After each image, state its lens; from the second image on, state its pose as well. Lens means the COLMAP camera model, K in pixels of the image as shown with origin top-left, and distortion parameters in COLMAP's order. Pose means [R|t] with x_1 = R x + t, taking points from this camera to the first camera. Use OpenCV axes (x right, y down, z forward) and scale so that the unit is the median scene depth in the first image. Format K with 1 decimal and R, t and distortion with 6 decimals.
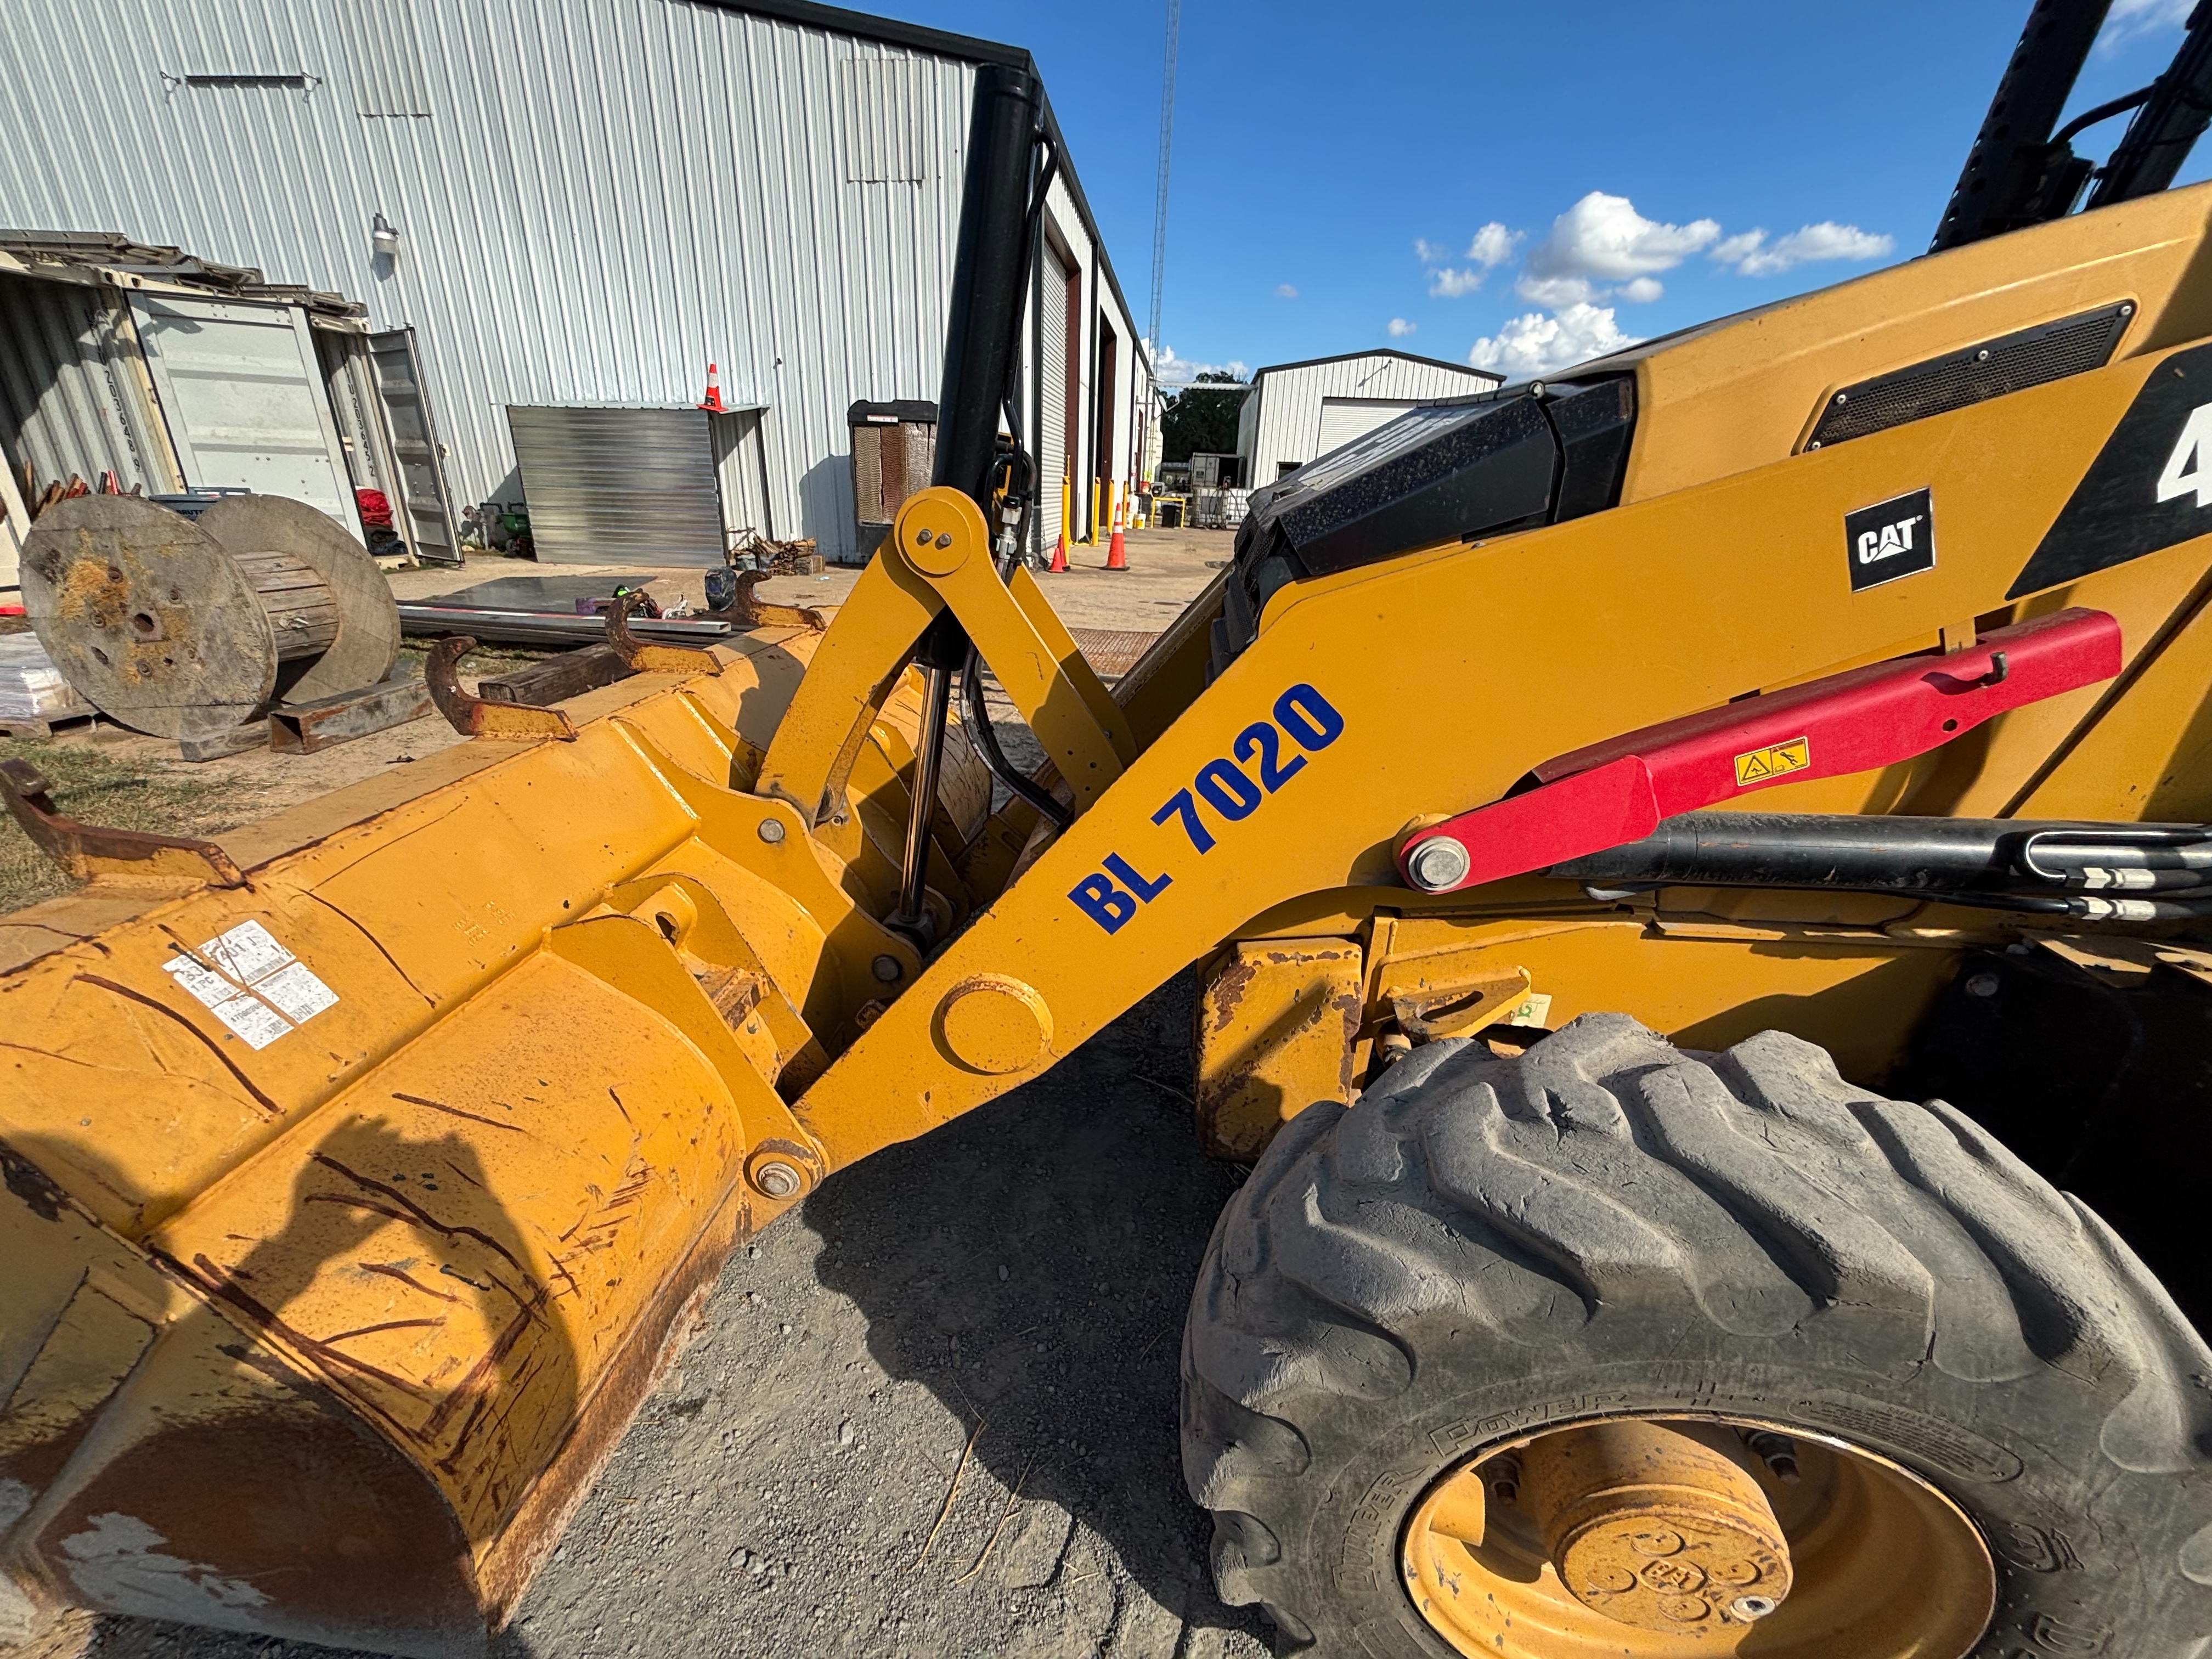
lens RADIAL K [[889.4, 0, 1106.0], [0, 889.4, 829.5], [0, 0, 1]] dist [0.005584, -0.000217]
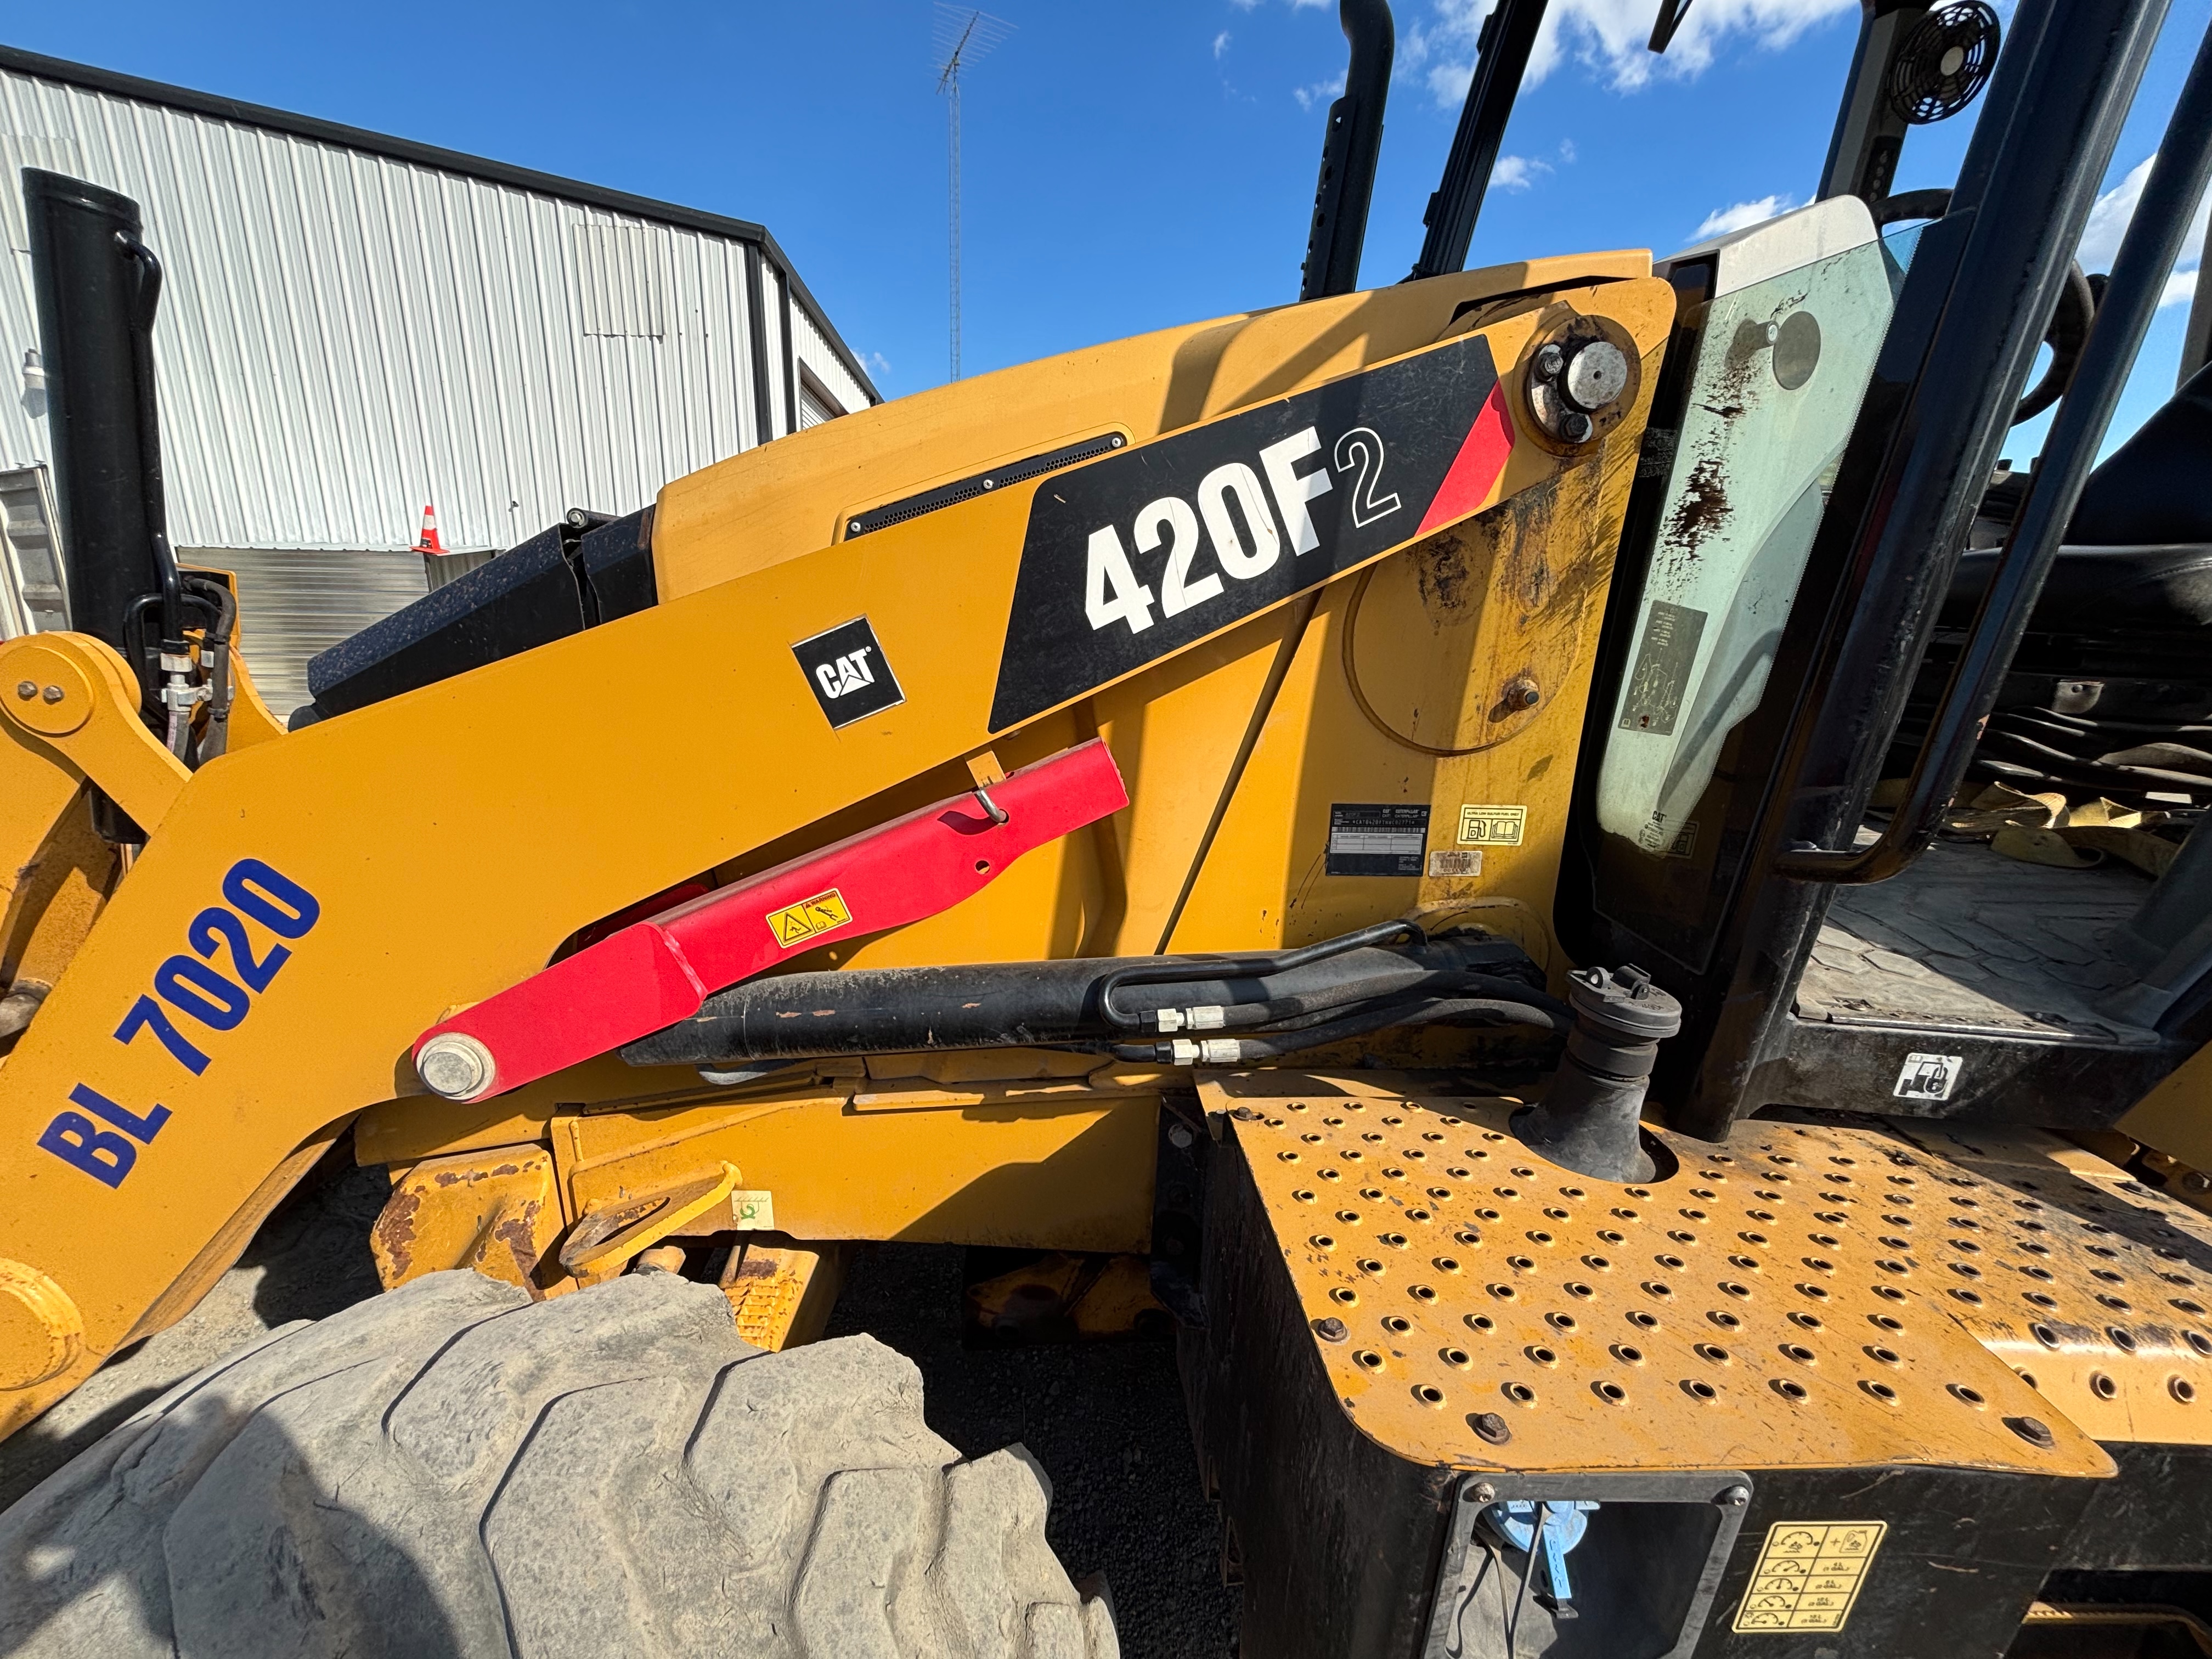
lens RADIAL K [[889.4, 0, 1106.0], [0, 889.4, 829.5], [0, 0, 1]] dist [0.005584, -0.000217]
pose [[0.985229, -0.055569, 0.161975, 0.752846], [0.077055, 0.988576, -0.129538, -0.021970], [-0.152927, 0.140106, 0.978255, 0.073772]]
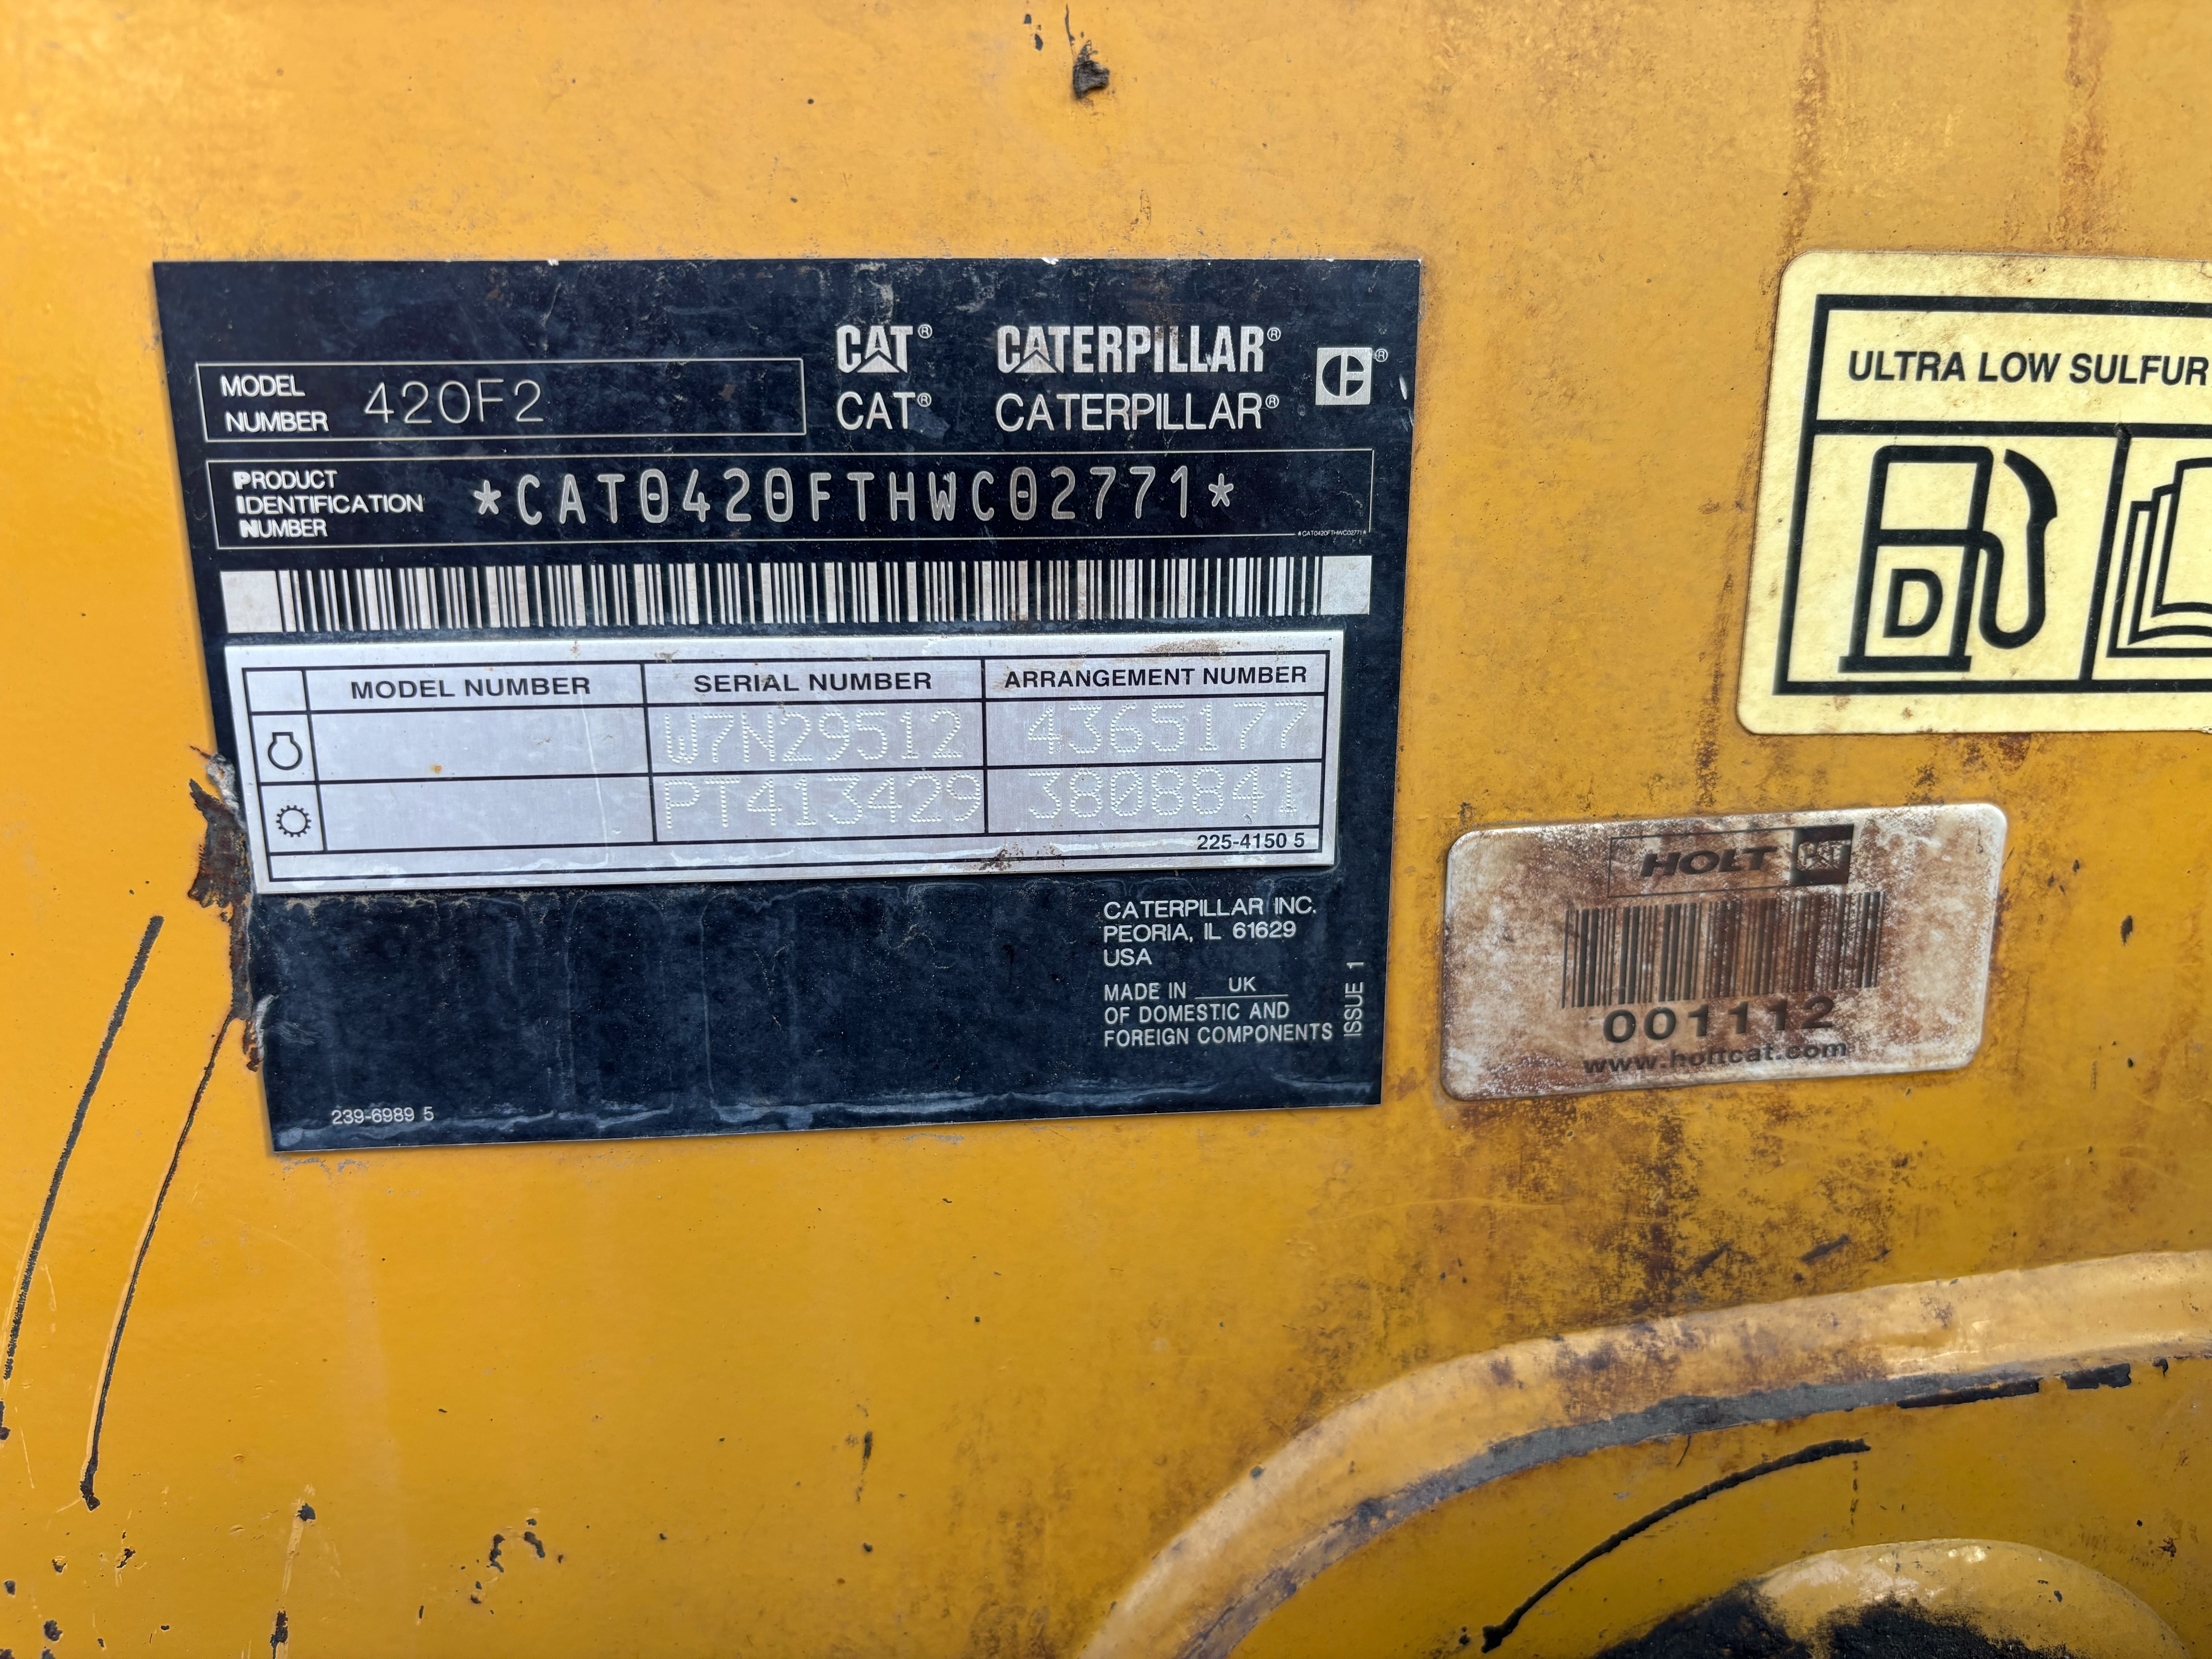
lens RADIAL K [[1646.3, 0, 1106.0], [0, 1646.3, 829.5], [0, 0, 1]] dist [0.010116, -0.030982]
pose [[0.975743, -0.095818, 0.196838, 1.144832], [0.117372, 0.987949, -0.100902, -0.077553], [-0.184798, 0.121557, 0.975230, 0.740073]]
